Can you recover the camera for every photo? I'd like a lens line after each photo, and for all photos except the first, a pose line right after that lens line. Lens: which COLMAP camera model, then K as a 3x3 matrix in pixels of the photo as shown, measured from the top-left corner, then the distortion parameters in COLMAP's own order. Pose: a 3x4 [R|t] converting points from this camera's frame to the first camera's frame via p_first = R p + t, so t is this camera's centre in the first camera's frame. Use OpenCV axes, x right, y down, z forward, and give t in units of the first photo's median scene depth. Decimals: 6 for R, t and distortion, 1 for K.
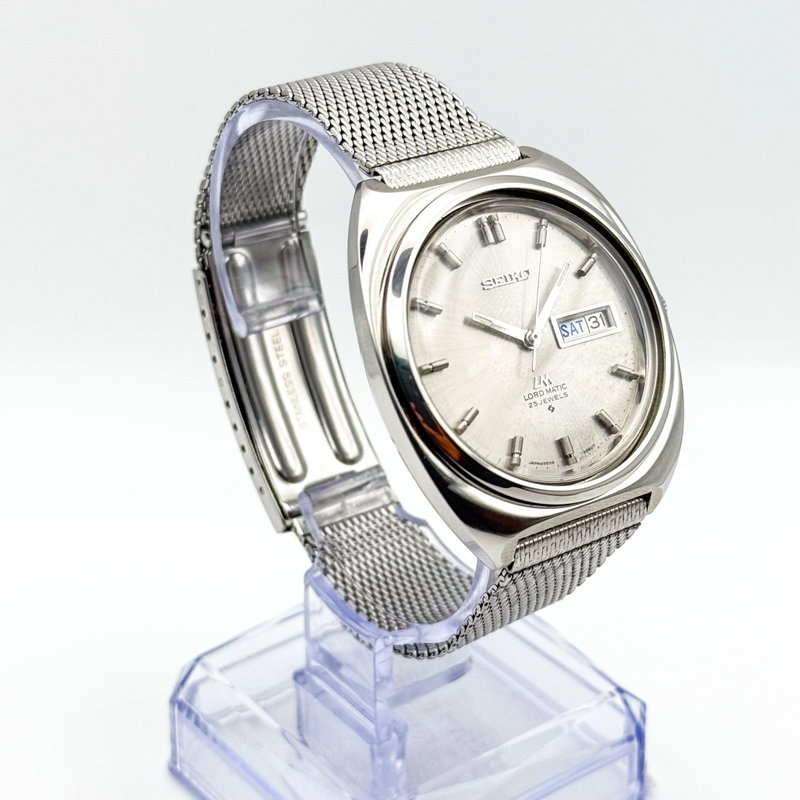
lens RADIAL K [[1952.0, 0, 351.2], [0, 1952.0, 501.1], [0, 0, 1]] dist [0.087213, -1.553745]
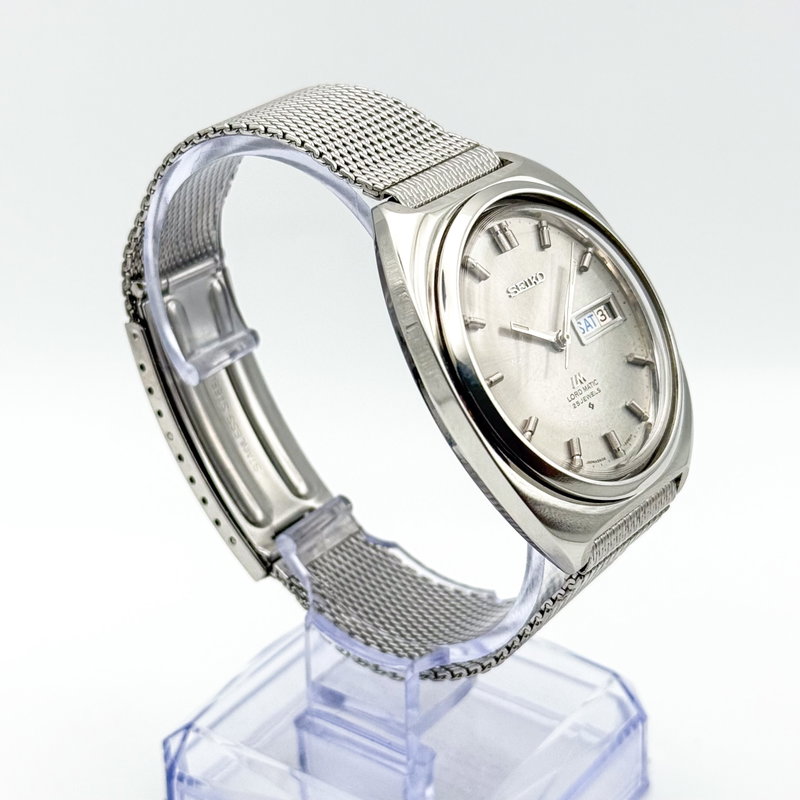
lens RADIAL K [[1952.0, 0, 351.2], [0, 1952.0, 501.1], [0, 0, 1]] dist [0.087213, -1.553745]
pose [[0.951566, -0.163978, 0.260065, -0.268615], [0.166243, 0.985993, 0.013420, -0.031314], [-0.258623, 0.030464, 0.965498, 0.062094]]
